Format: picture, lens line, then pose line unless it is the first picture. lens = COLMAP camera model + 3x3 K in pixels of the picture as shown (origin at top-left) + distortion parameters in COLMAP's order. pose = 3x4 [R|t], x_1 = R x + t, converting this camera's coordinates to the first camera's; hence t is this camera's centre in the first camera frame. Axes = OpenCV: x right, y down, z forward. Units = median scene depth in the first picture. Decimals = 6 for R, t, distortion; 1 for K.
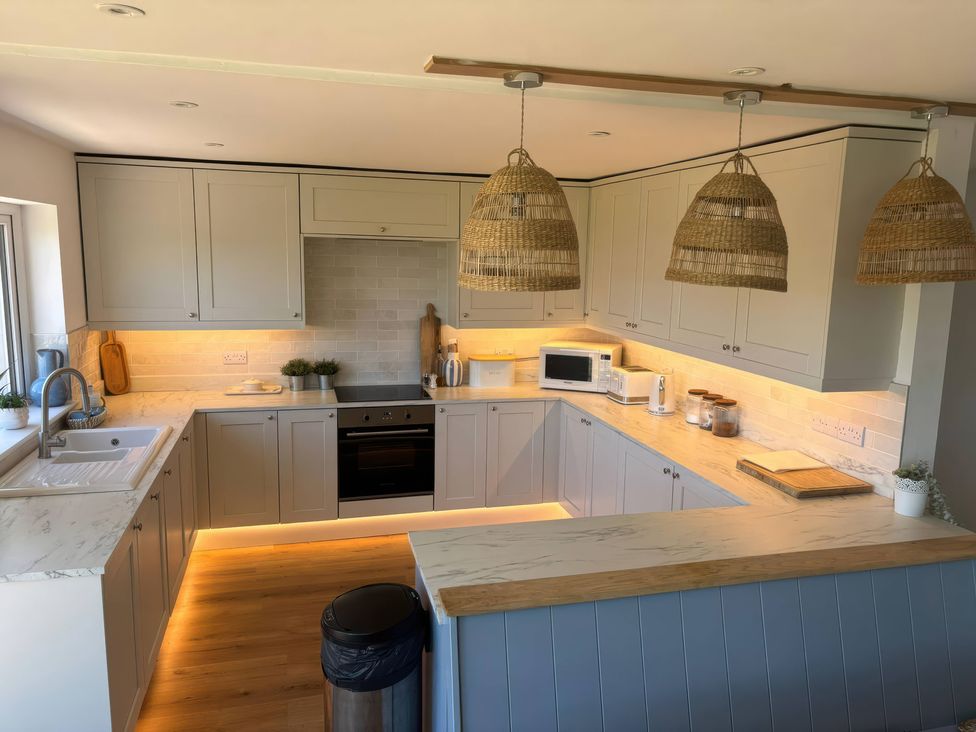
lens RADIAL K [[736.2, 0, 492.4], [0, 736.2, 367.1], [0, 0, 1]] dist [0.046857, -0.047586]
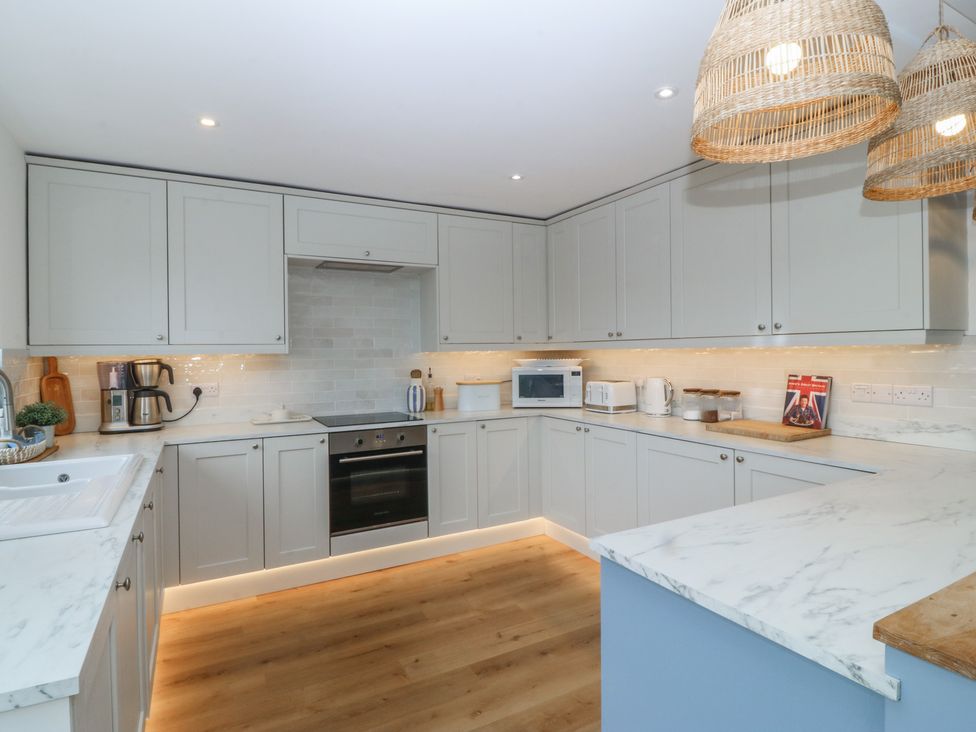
lens RADIAL K [[530.4, 0, 480.3], [0, 530.4, 353.4], [0, 0, 1]] dist [0.001448, -0.013940]
pose [[0.974068, -0.034001, 0.223686, -0.173632], [0.068196, 0.986787, -0.146974, 0.069483], [-0.215734, 0.158417, 0.963516, 0.305076]]
